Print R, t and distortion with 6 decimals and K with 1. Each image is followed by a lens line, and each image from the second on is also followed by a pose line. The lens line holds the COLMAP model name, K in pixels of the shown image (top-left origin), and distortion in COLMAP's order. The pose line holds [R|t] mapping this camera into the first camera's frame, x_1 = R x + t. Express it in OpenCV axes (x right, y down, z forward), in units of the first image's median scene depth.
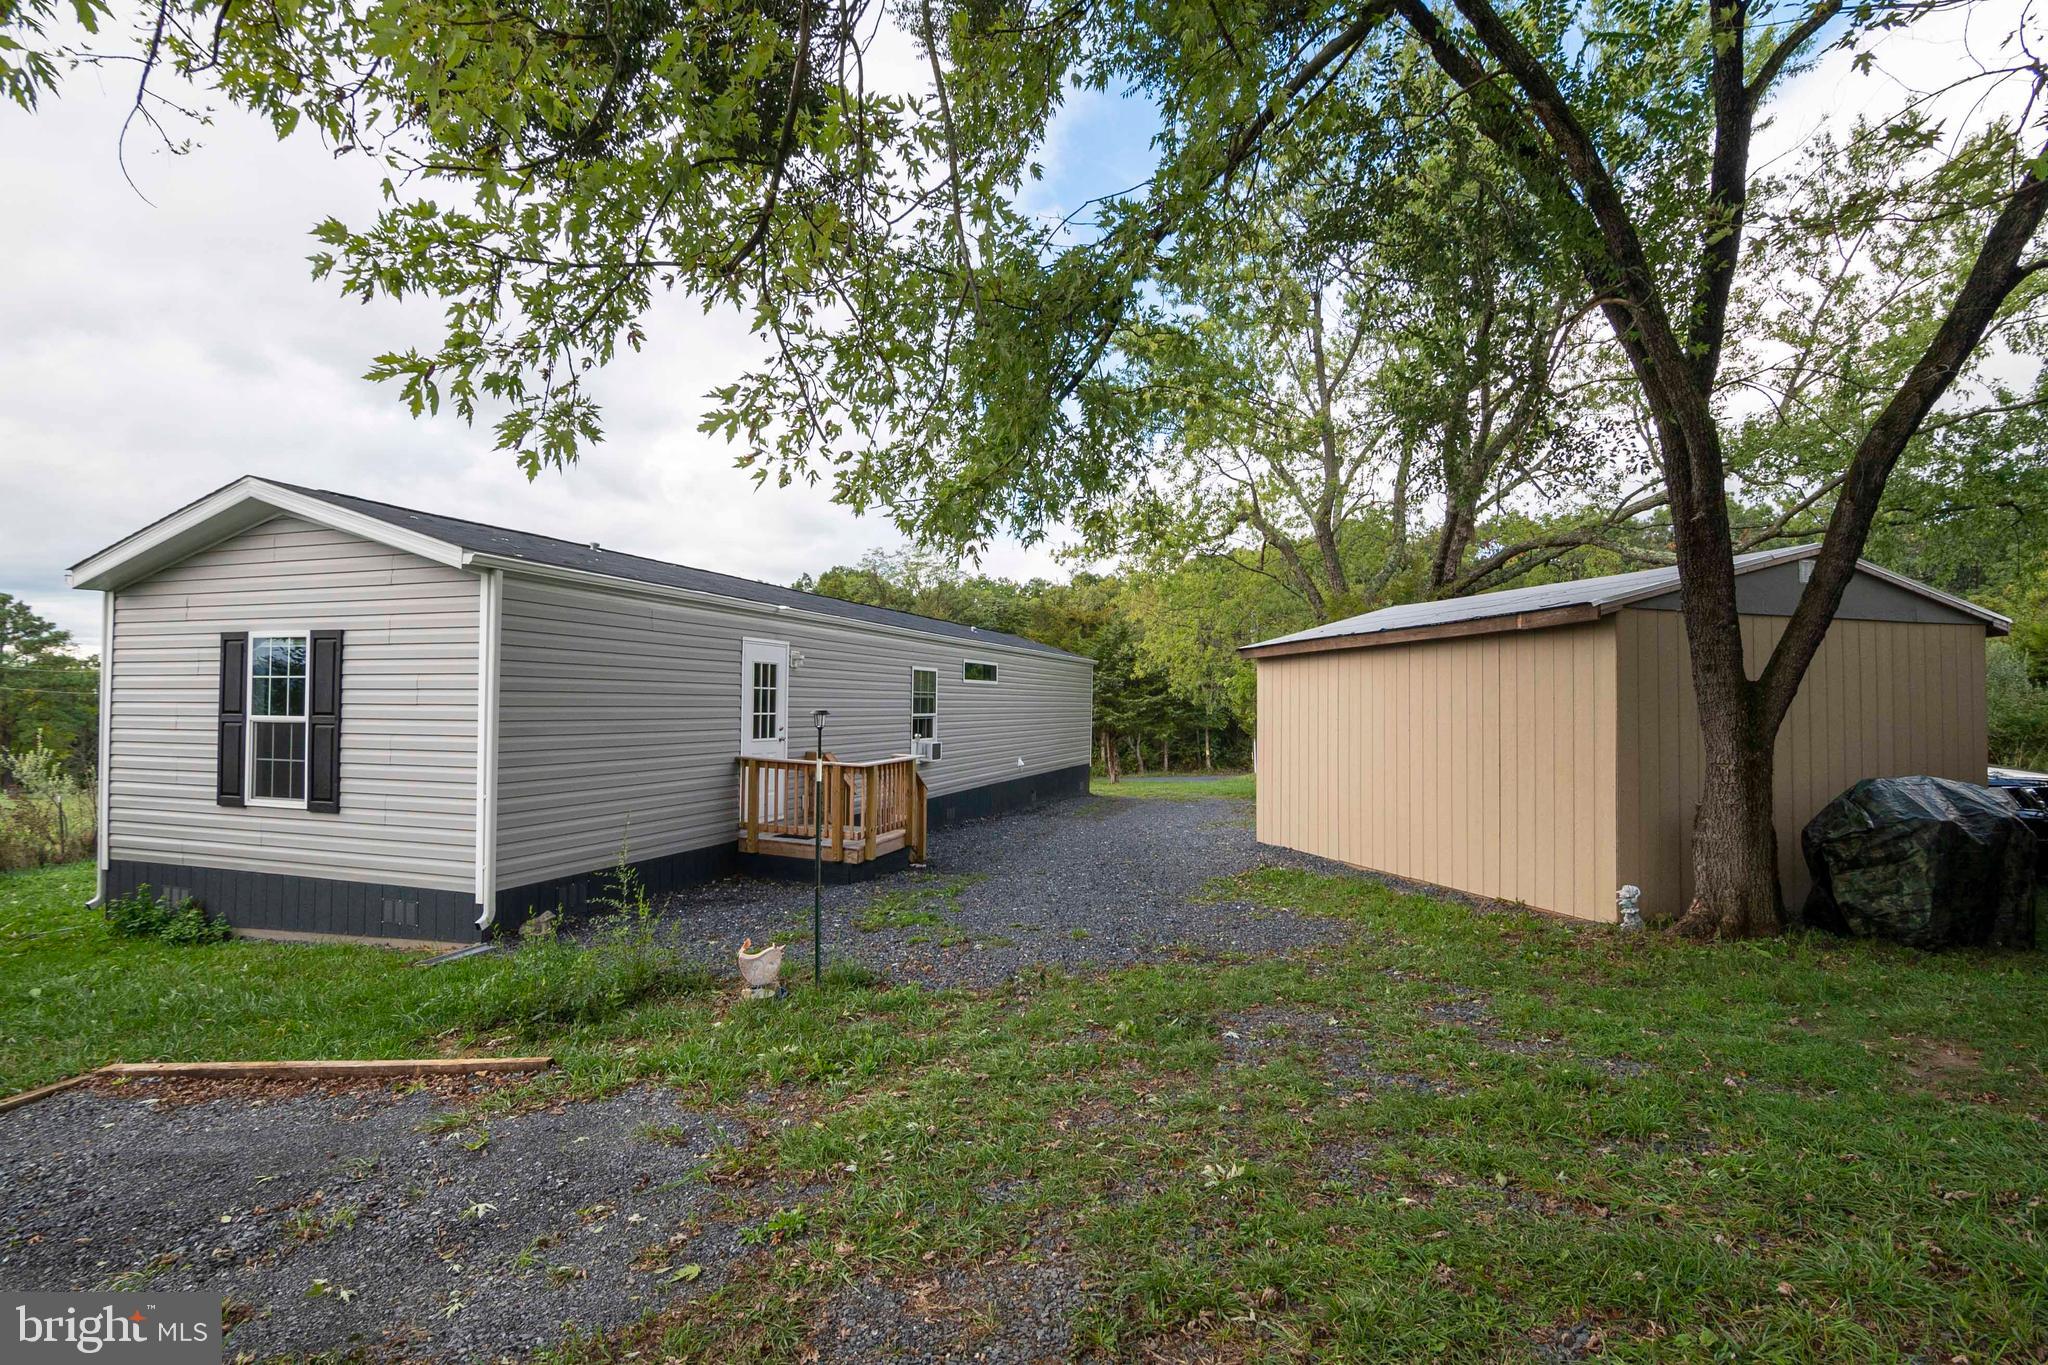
lens RADIAL K [[1029.1, 0, 1028.2], [0, 1029.1, 684.3], [0, 0, 1]] dist [-0.036859, 0.013633]
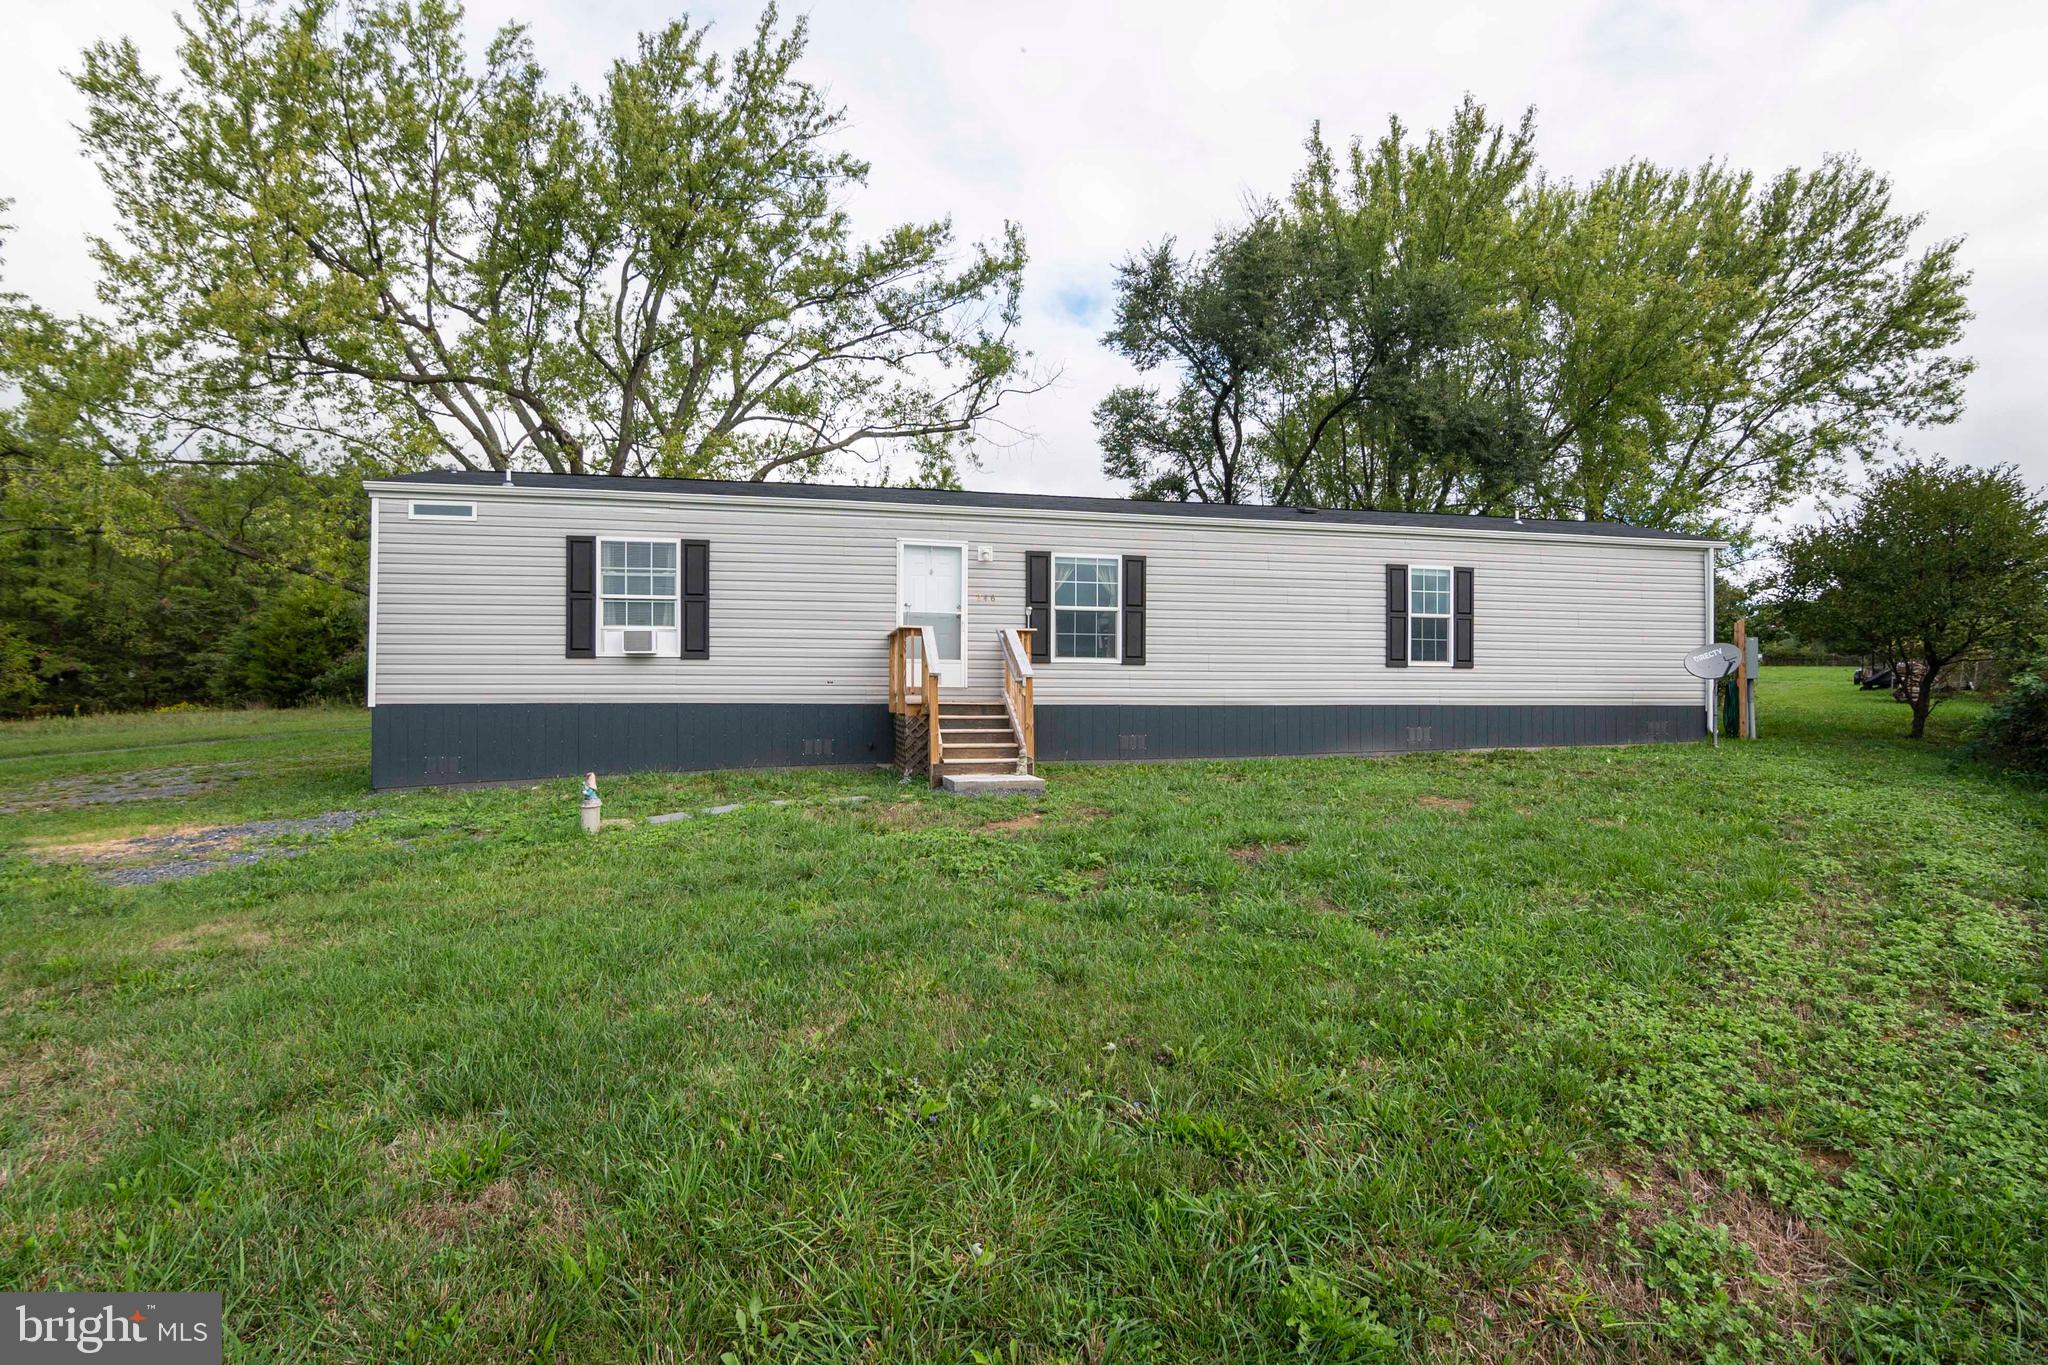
lens RADIAL K [[1007.9, 0, 1011.7], [0, 1007.9, 690.9], [0, 0, 1]] dist [-0.031242, 0.009545]
pose [[0.861101, -0.002678, 0.508426, -2.216446], [-0.005001, 0.999893, 0.013737, 0.141260], [-0.508409, -0.014371, 0.860996, -0.121995]]
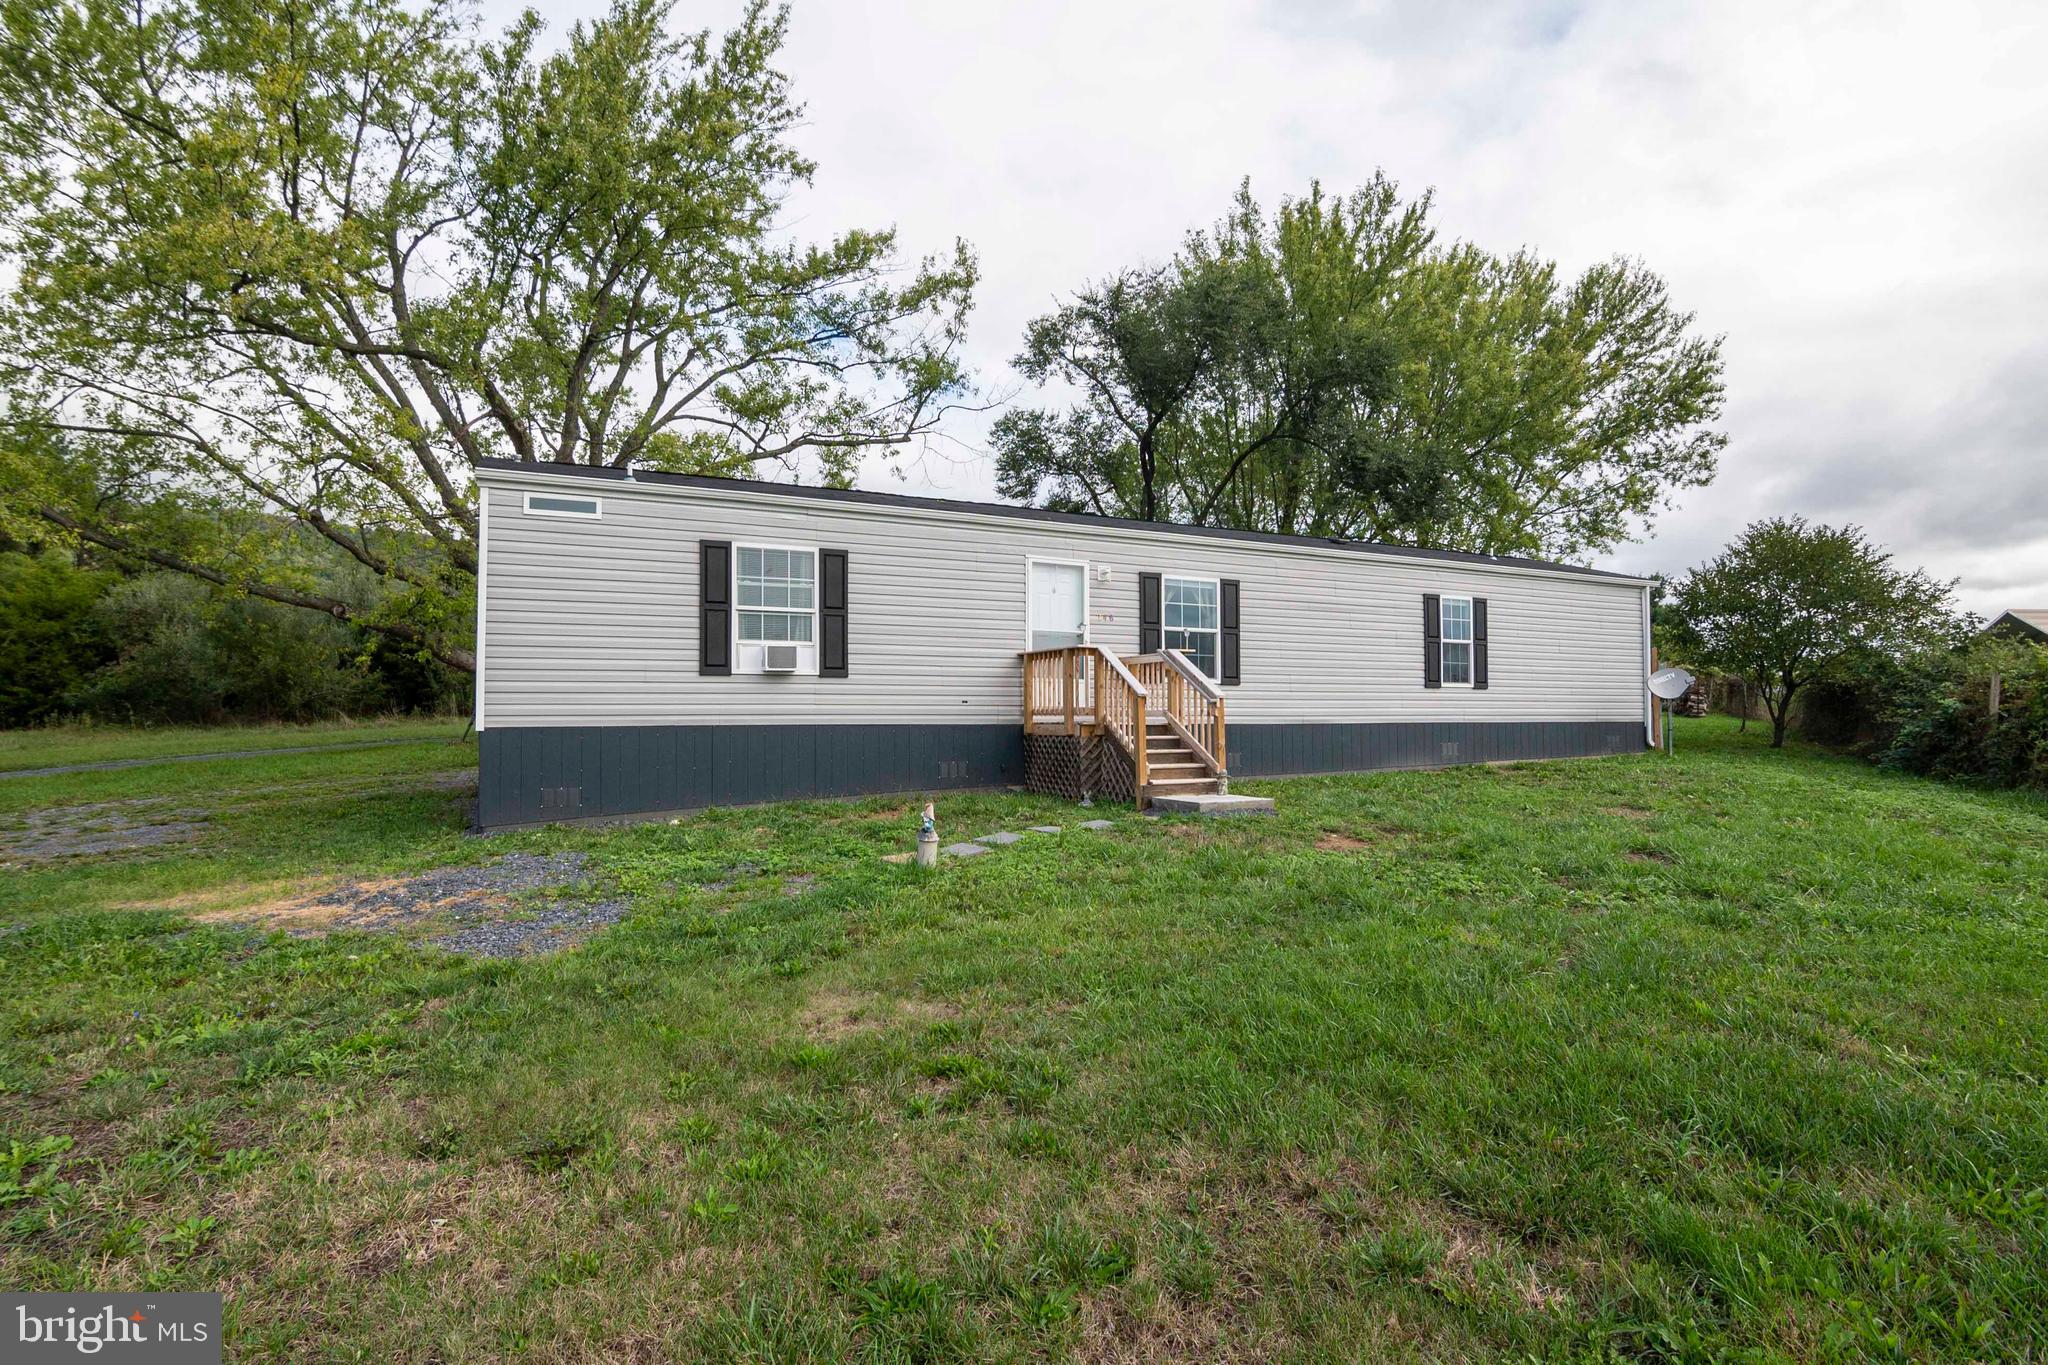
lens RADIAL K [[1007.5, 0, 1009.2], [0, 1007.5, 680.9], [0, 0, 1]] dist [-0.024995, 0.000199]
pose [[0.716565, 0.014412, 0.697371, -2.644775], [-0.007442, 0.999888, -0.013017, 0.138225], [-0.697481, 0.004138, 0.716592, 0.225756]]
